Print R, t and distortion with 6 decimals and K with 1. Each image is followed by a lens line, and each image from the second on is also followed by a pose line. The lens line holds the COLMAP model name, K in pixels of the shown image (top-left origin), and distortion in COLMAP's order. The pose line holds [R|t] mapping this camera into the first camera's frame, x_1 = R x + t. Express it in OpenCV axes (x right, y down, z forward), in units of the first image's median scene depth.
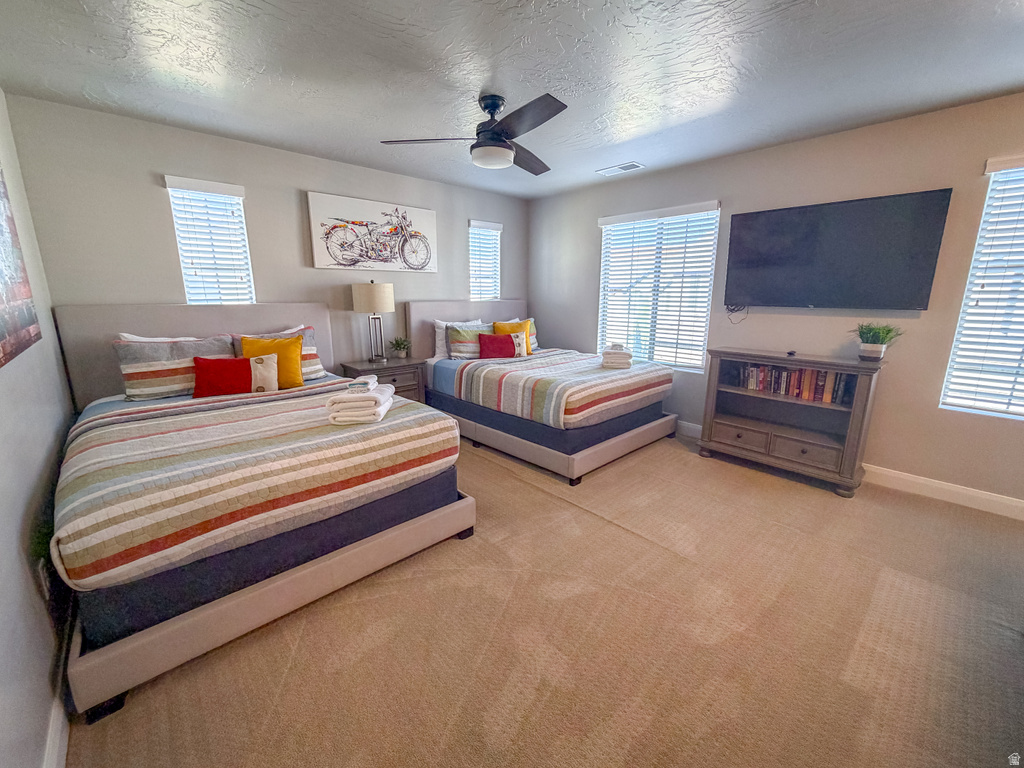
lens RADIAL K [[414.8, 0, 520.1], [0, 414.8, 384.4], [0, 0, 1]] dist [0.003254, -0.002284]
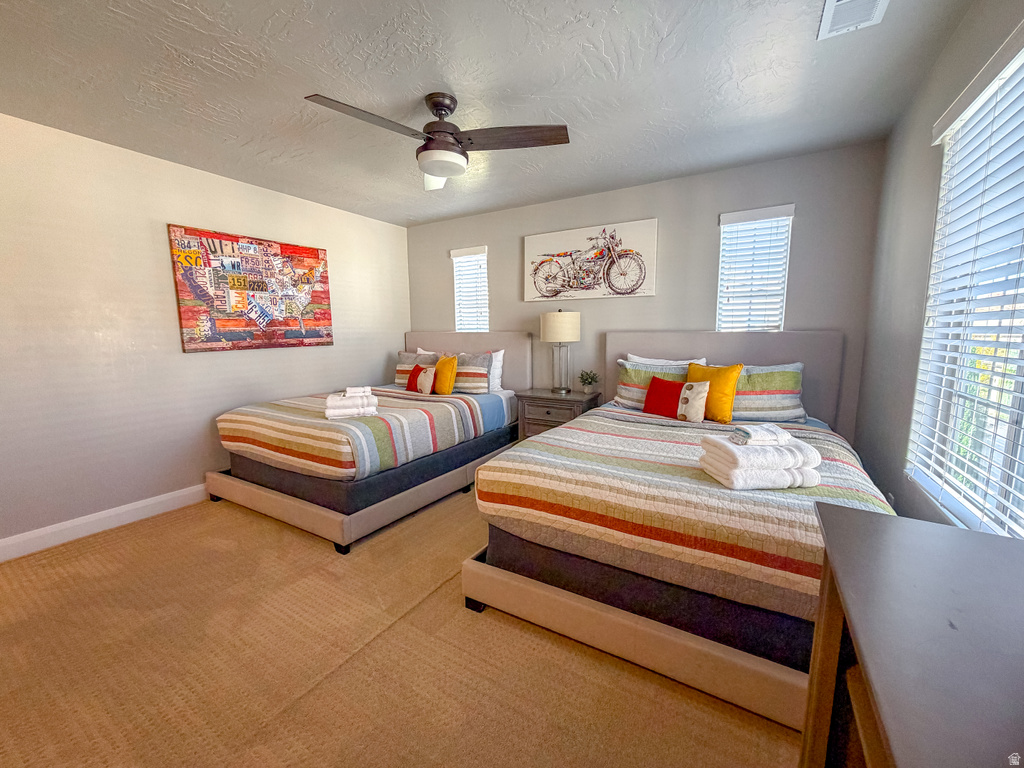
lens RADIAL K [[414.8, 0, 515.5], [0, 414.8, 384.1], [0, 0, 1]] dist [0.003254, -0.002284]
pose [[0.266466, 0.119937, -0.956353, 0.603026], [-0.202052, 0.977132, 0.066246, -0.128300], [0.942428, 0.175580, 0.284606, 0.682759]]
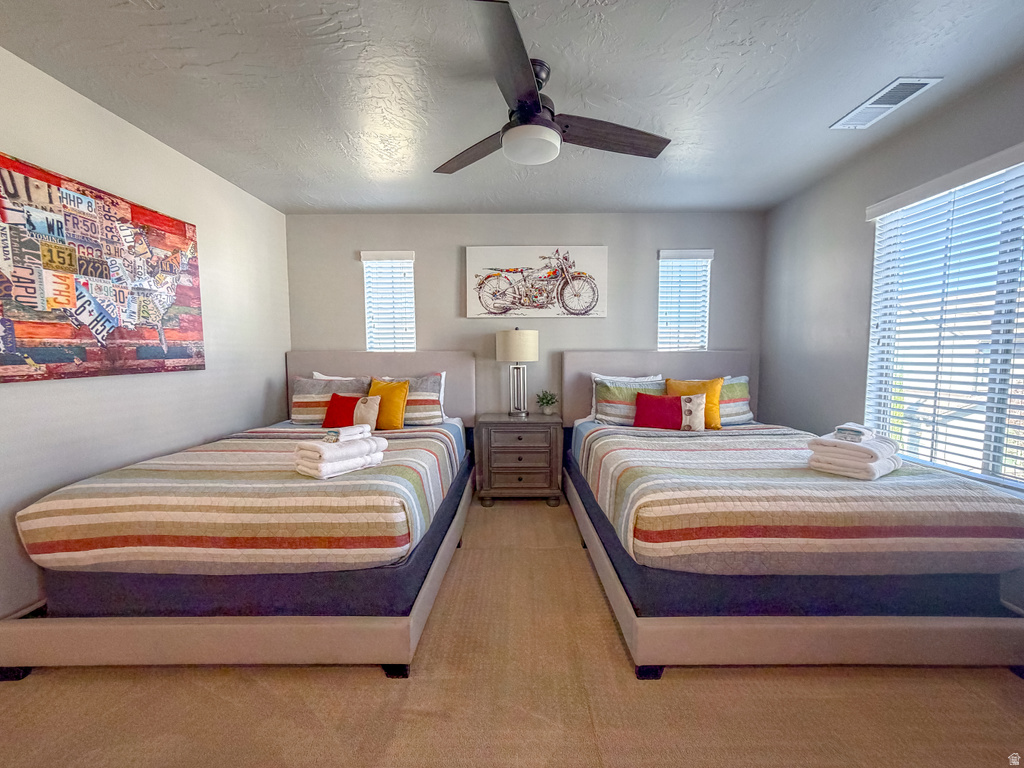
lens RADIAL K [[414.8, 0, 516.8], [0, 414.8, 384.4], [0, 0, 1]] dist [0.003254, -0.002284]
pose [[0.722981, 0.047404, -0.689240, 0.302199], [-0.145053, 0.985822, -0.084352, -0.050210], [0.675469, 0.160961, 0.719606, 0.369807]]
